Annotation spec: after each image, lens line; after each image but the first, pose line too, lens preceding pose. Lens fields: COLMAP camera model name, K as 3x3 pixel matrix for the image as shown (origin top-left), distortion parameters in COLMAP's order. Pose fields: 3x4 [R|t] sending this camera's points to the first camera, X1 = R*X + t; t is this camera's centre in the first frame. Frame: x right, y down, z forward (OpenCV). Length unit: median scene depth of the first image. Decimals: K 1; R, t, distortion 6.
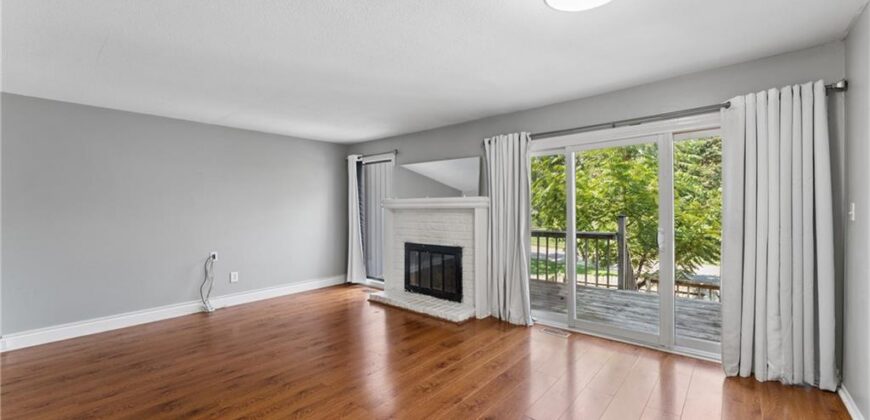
lens RADIAL K [[348.4, 0, 435.3], [0, 348.4, 206.4], [0, 0, 1]] dist [-0.001030, -0.000063]
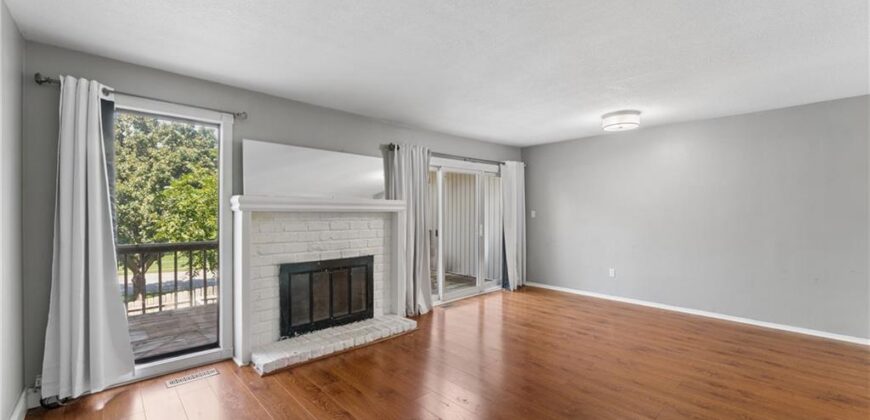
lens RADIAL K [[345.0, 0, 433.8], [0, 345.0, 199.7], [0, 0, 1]] dist [-0.000330, 0.000007]
pose [[0.114252, 0.039122, 0.992681, -0.788671], [-0.009733, 0.999220, -0.038259, 0.006803], [-0.993404, -0.005290, 0.114544, 0.737116]]
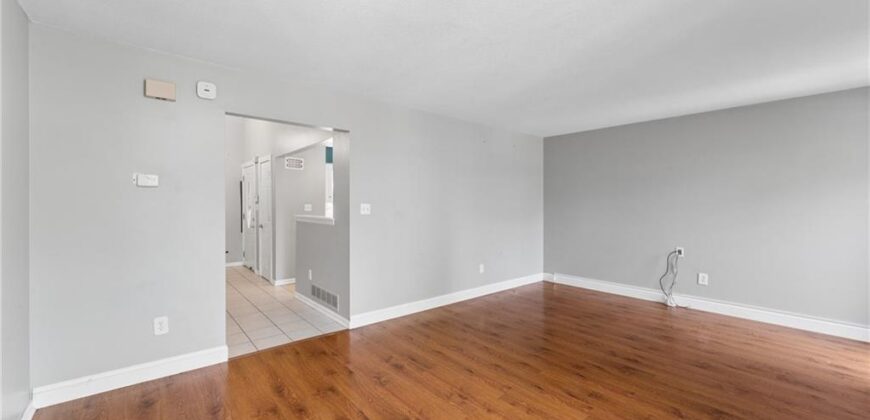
lens RADIAL K [[345.0, 0, 433.8], [0, 345.0, 199.7], [0, 0, 1]] dist [-0.000330, 0.000007]
pose [[-0.153491, 0.000812, -0.988150, 0.439668], [0.005746, 0.999983, -0.000071, -0.005538], [0.988133, -0.005688, -0.153493, 0.491629]]
